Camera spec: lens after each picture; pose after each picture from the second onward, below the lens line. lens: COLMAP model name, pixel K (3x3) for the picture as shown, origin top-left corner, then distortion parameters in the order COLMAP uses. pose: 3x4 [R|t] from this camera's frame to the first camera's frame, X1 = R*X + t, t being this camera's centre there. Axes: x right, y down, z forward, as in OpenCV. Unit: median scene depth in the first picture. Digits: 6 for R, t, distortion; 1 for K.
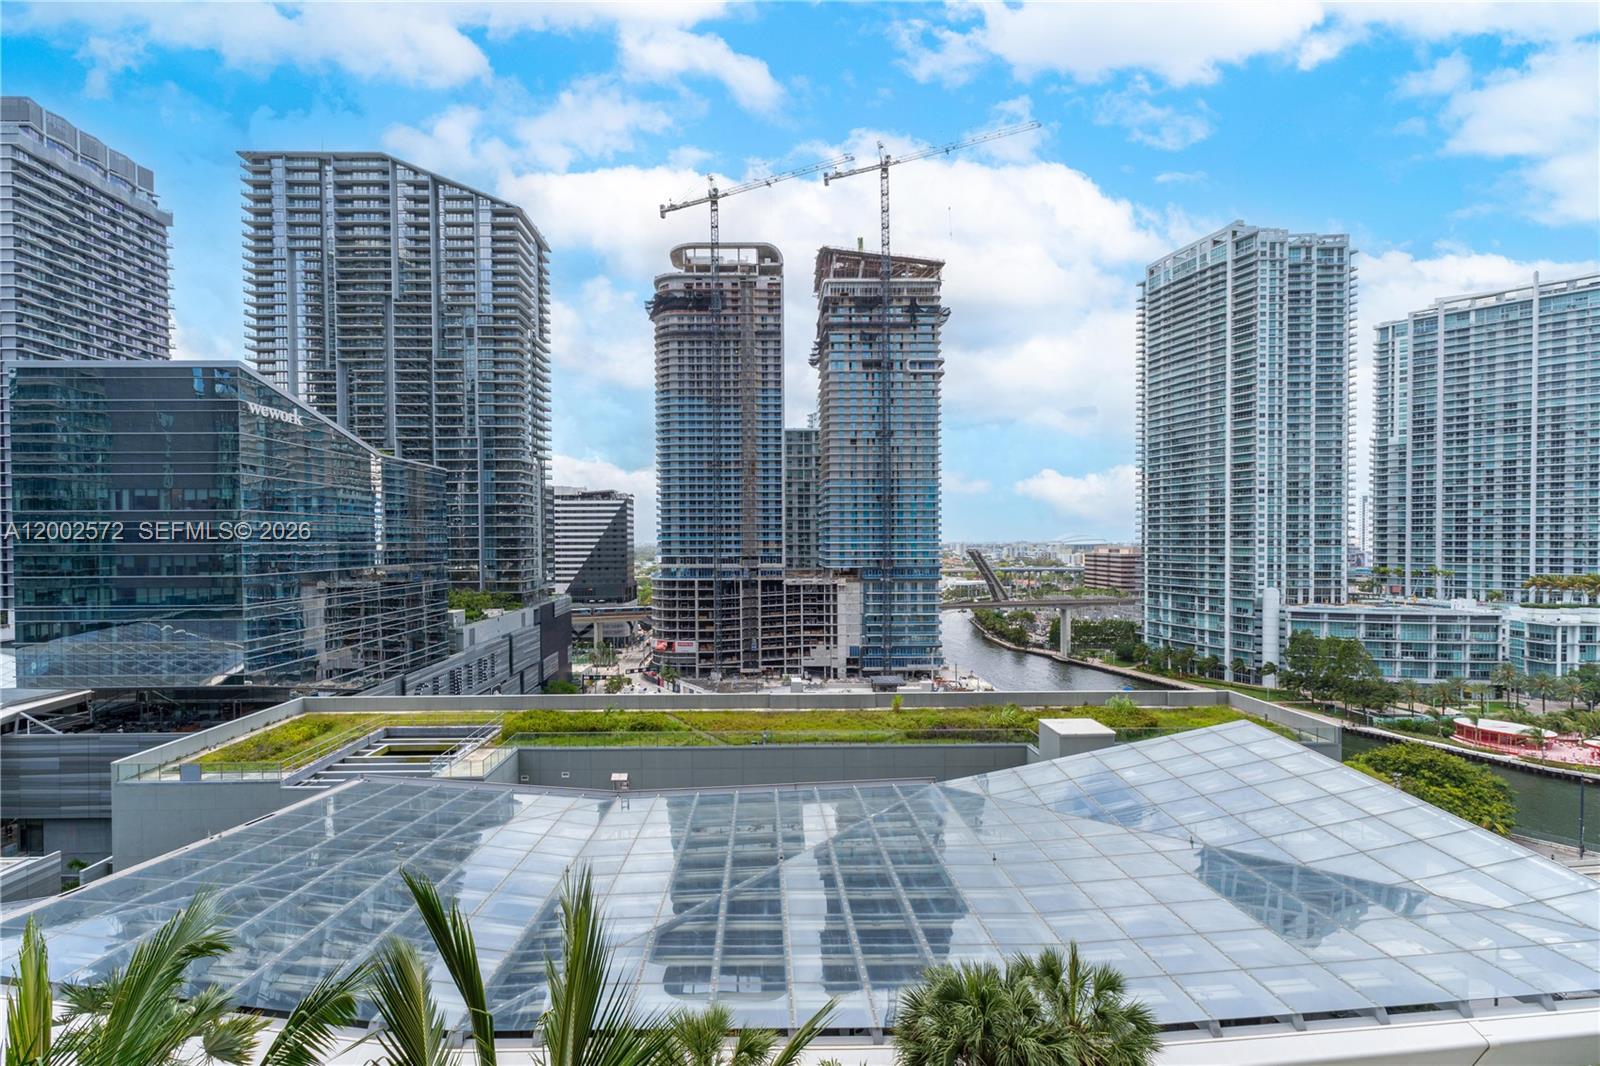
lens RADIAL K [[687.2, 0, 761.7], [0, 687.2, 549.6], [0, 0, 1]] dist [0.005236, 0.000653]
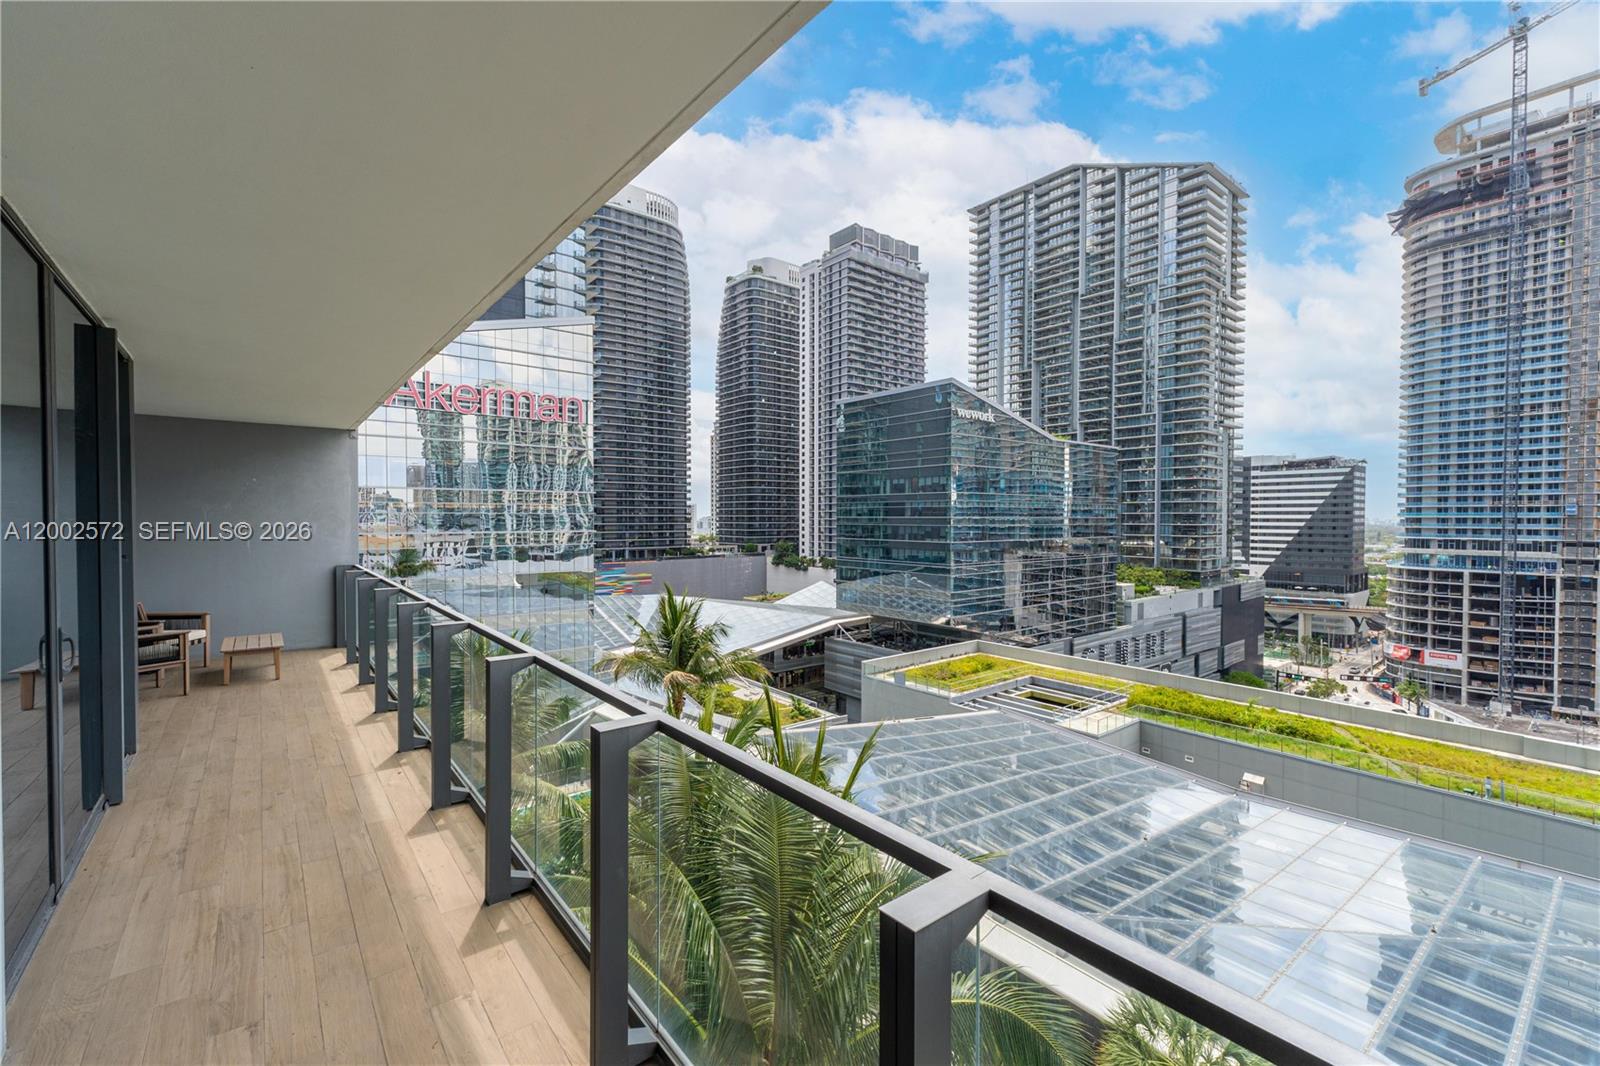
lens RADIAL K [[687.2, 0, 812.9], [0, 687.2, 526.8], [0, 0, 1]] dist [0.005236, 0.000653]
pose [[0.621584, 0.018169, -0.783137, 0.070767], [-0.015752, 0.999819, 0.010693, -0.000902], [0.783189, 0.005690, 0.621758, -0.010549]]
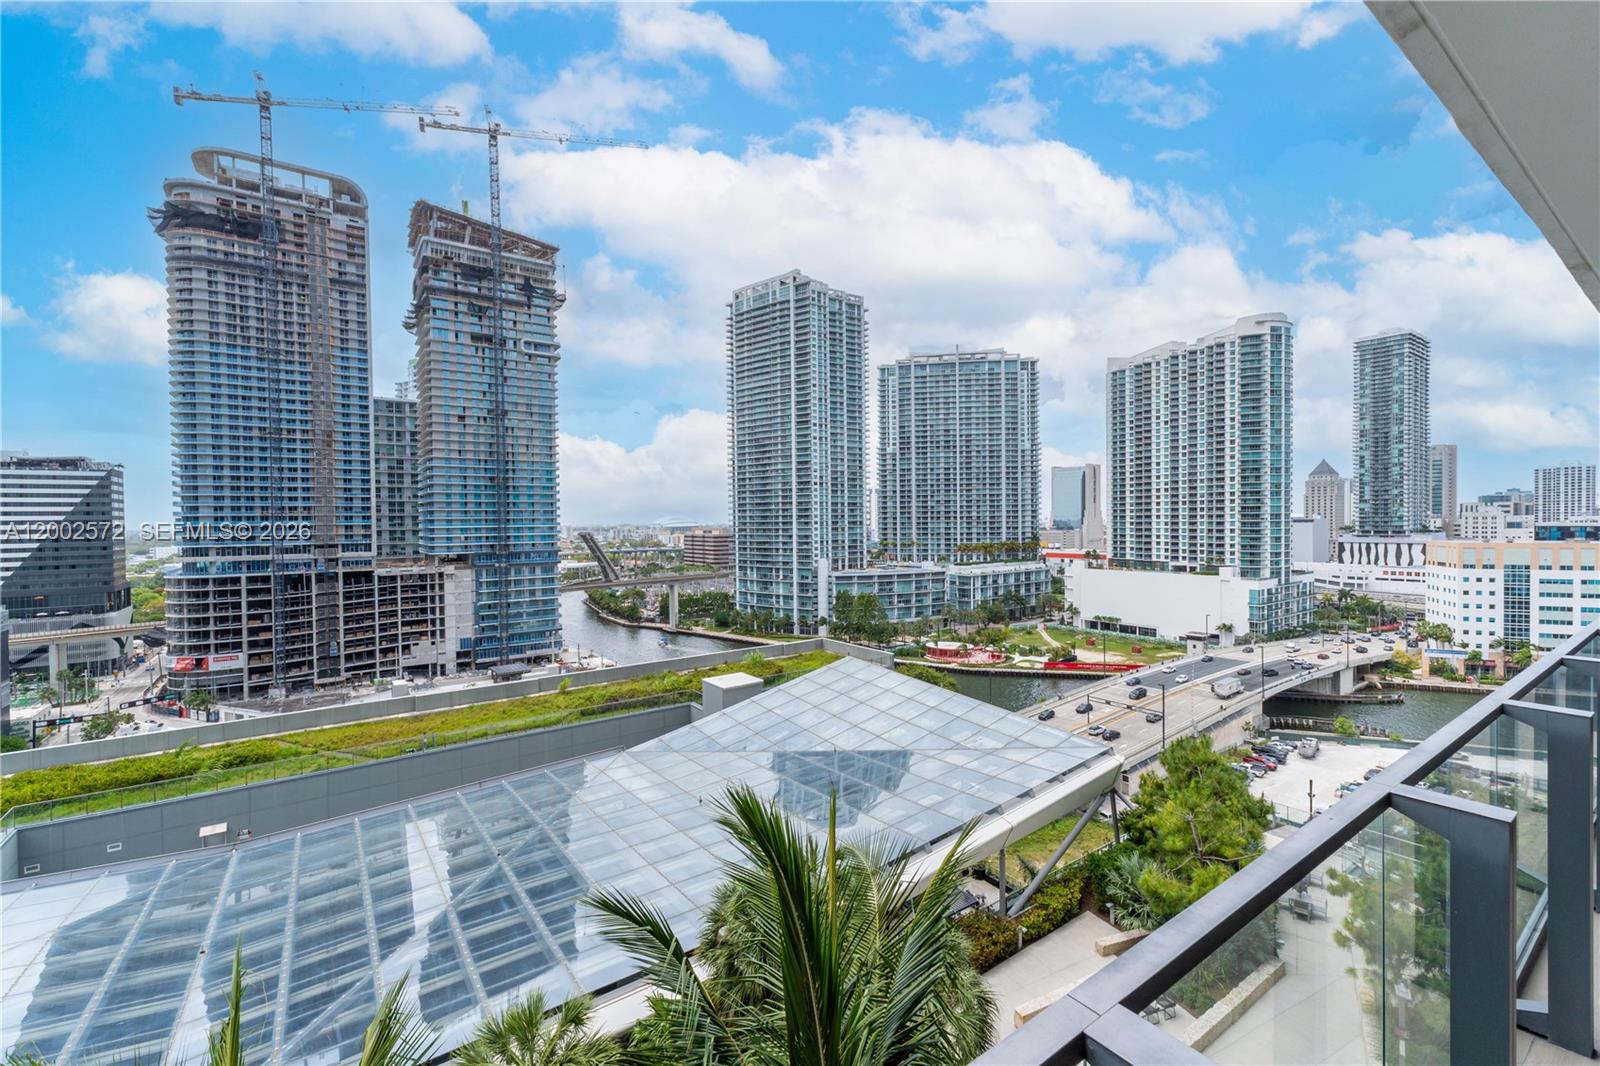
lens RADIAL K [[687.2, 0, 774.1], [0, 687.2, 526.8], [0, 0, 1]] dist [0.005236, 0.000653]
pose [[0.819927, -0.009651, 0.572387, -0.070029], [0.014608, 0.999885, -0.004066, -0.000309], [-0.572282, 0.011695, 0.819974, -0.005014]]
